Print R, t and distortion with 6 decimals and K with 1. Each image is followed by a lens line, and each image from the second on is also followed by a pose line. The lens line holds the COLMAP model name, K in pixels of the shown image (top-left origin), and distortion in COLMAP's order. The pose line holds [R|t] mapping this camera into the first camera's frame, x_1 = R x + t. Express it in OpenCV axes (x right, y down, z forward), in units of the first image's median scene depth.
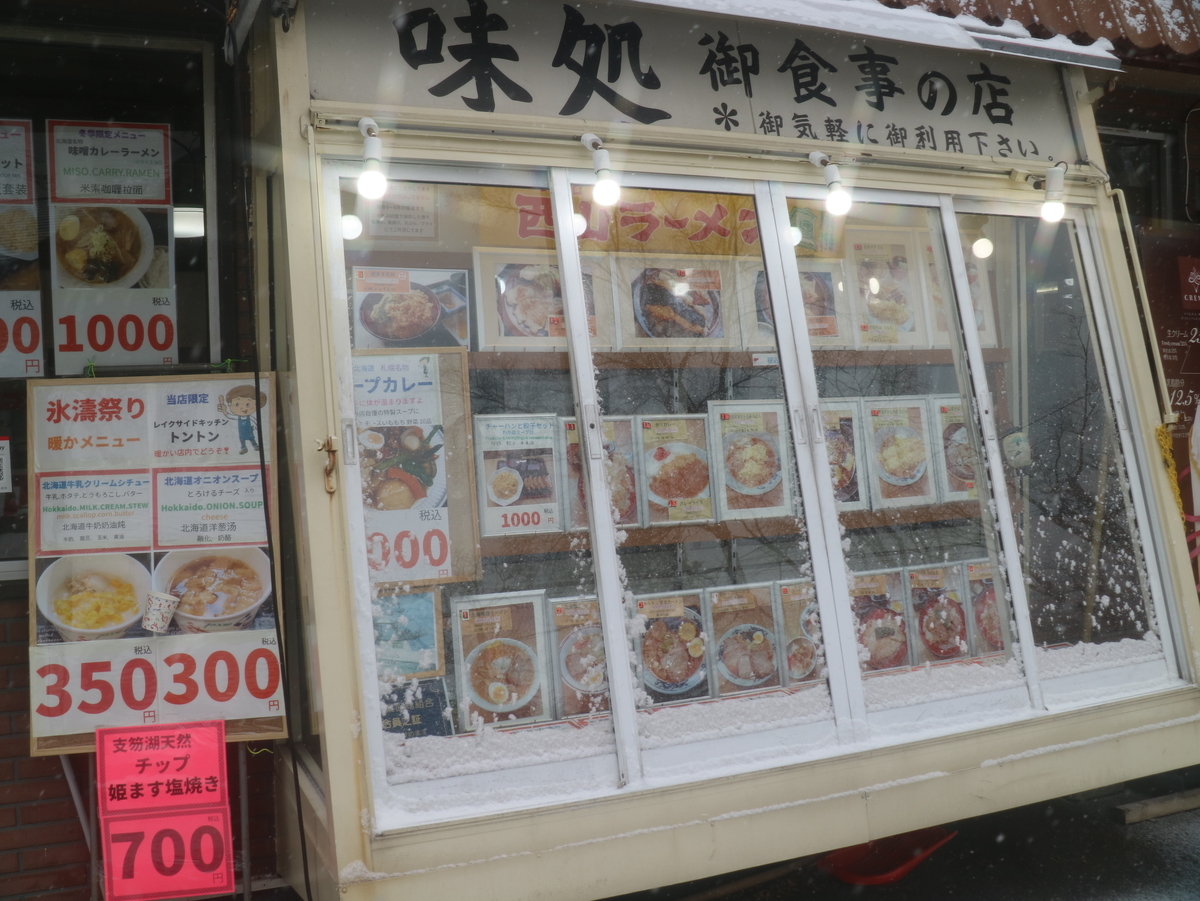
lens RADIAL K [[1170.7, 0, 596.8], [0, 1170.7, 445.6], [0, 0, 1]] dist [-0.141003, 0.120089]
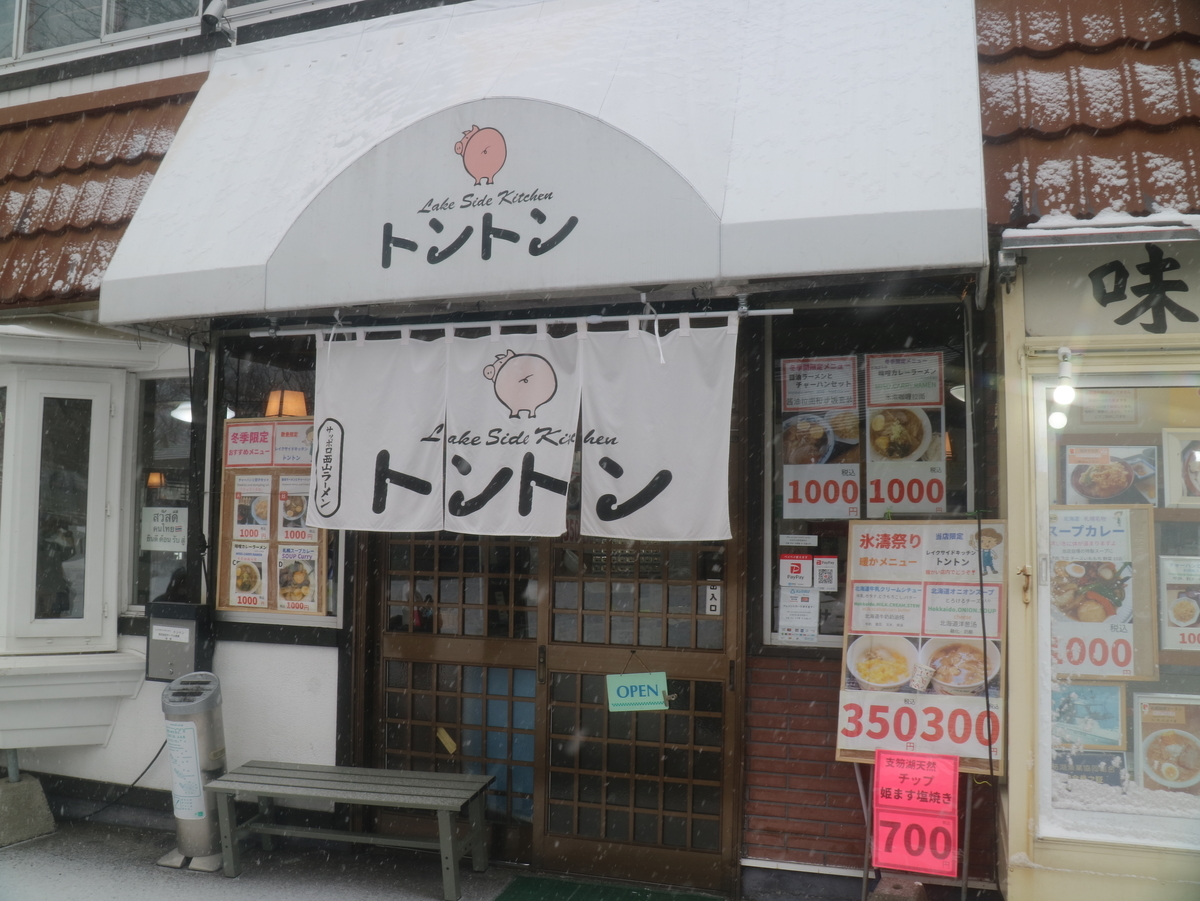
lens RADIAL K [[1170.7, 0, 596.8], [0, 1170.7, 445.6], [0, 0, 1]] dist [-0.141003, 0.120089]
pose [[0.745364, -0.013828, -0.666514, 0.306758], [-0.061768, 0.994052, -0.089699, 0.005157], [0.663790, 0.108028, 0.740077, -0.424714]]
